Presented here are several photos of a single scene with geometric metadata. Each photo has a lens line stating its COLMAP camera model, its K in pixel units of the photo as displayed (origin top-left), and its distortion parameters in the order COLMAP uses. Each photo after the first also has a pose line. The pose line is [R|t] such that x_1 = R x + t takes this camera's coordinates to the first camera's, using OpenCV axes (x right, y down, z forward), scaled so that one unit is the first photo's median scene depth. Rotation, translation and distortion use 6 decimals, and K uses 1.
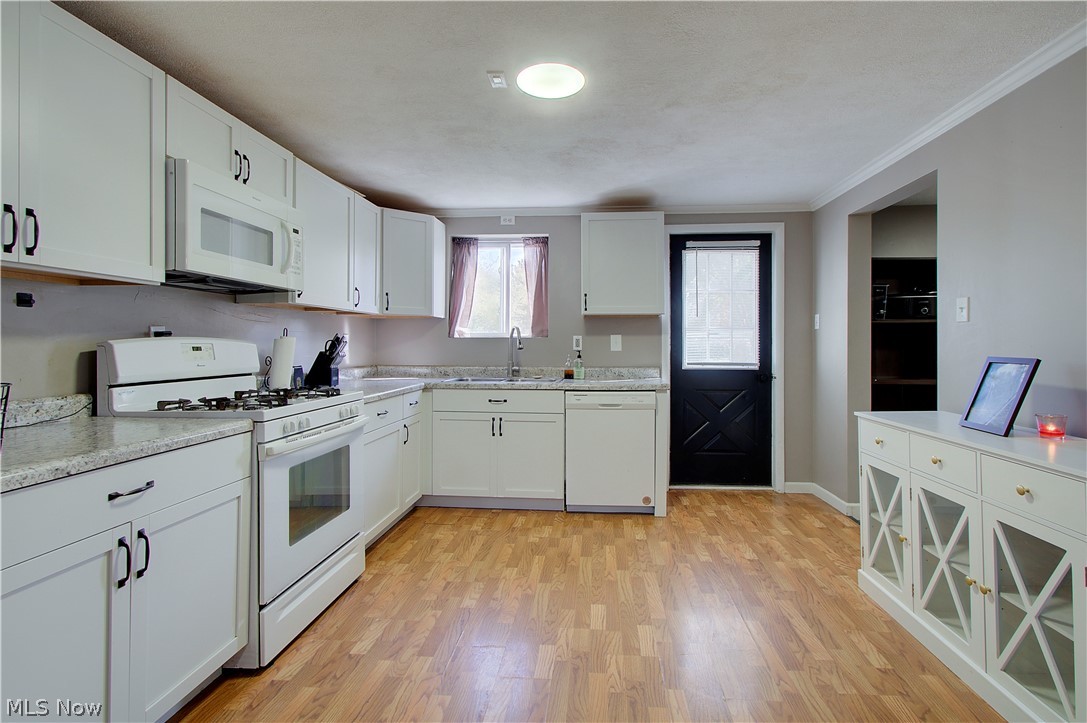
lens RADIAL K [[507.1, 0, 546.2], [0, 507.1, 372.8], [0, 0, 1]] dist [0.000148, 0.000867]
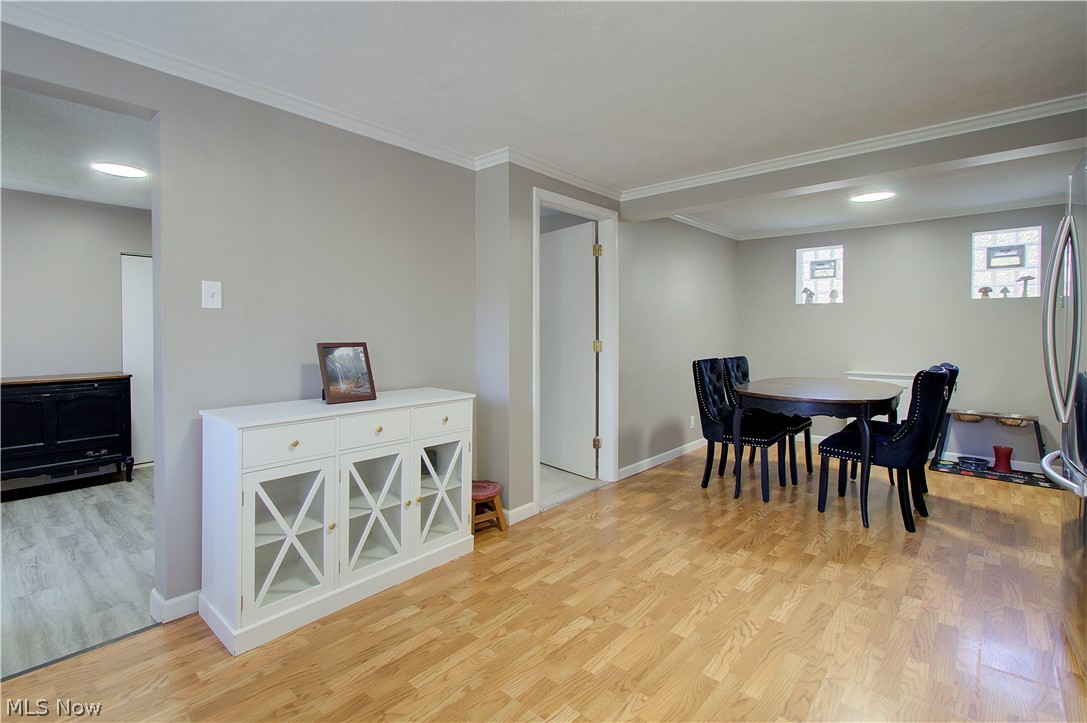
lens RADIAL K [[503.3, 0, 538.9], [0, 503.3, 333.4], [0, 0, 1]] dist [0.000389, 0.000138]
pose [[-0.814128, -0.003308, 0.580676, -0.232801], [0.033278, 0.998075, 0.052344, -0.100960], [-0.579731, 0.061938, -0.812451, 1.705985]]
